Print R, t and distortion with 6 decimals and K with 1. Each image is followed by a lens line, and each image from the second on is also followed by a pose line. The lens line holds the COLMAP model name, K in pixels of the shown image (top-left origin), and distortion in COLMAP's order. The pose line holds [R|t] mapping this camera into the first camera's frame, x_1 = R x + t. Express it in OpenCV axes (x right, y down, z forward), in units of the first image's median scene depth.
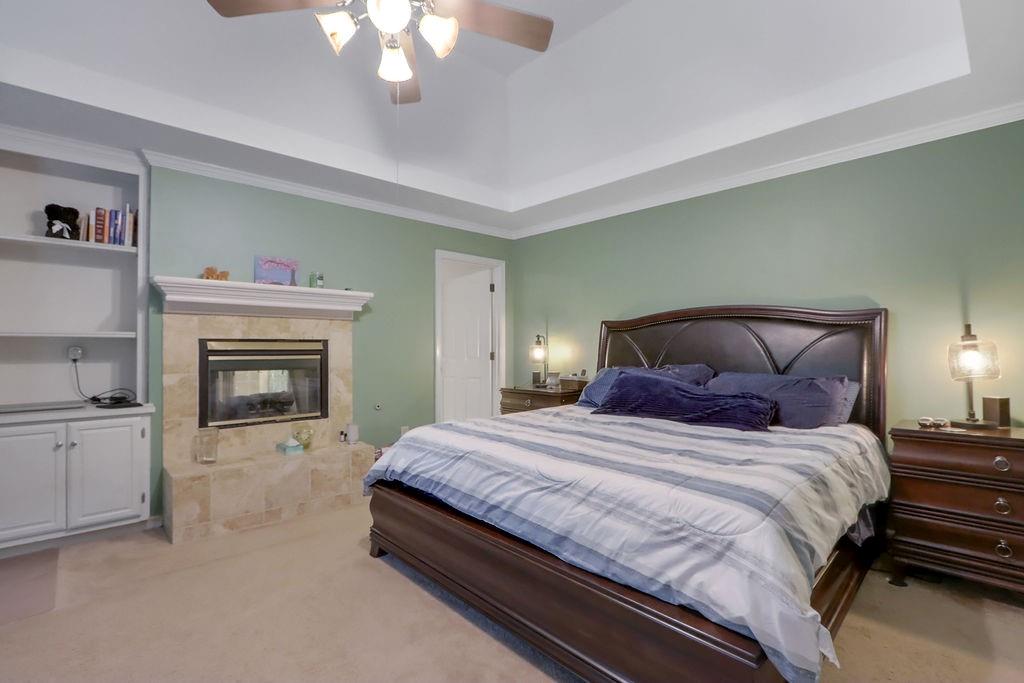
lens RADIAL K [[488.2, 0, 507.7], [0, 488.2, 341.3], [0, 0, 1]] dist [-0.017867, 0.003604]
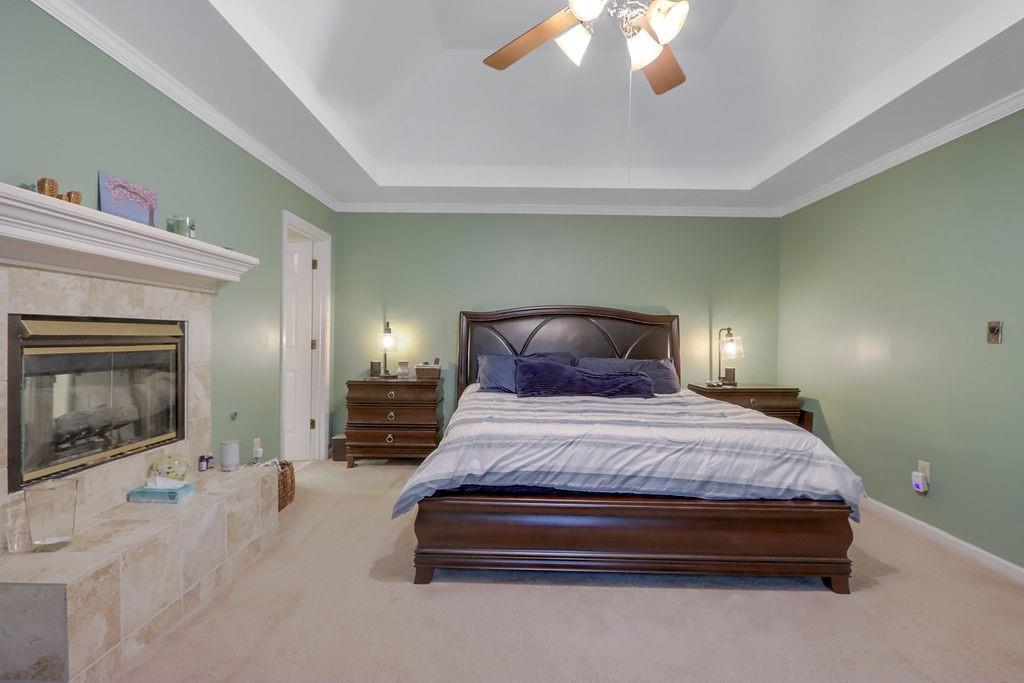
lens RADIAL K [[488.2, 0, 513.4], [0, 488.2, 341.1], [0, 0, 1]] dist [-0.017867, 0.003604]
pose [[0.670582, 0.004024, 0.741825, -0.934905], [-0.023559, 0.999596, 0.015875, 0.004798], [-0.741461, -0.028123, 0.670406, 0.384050]]
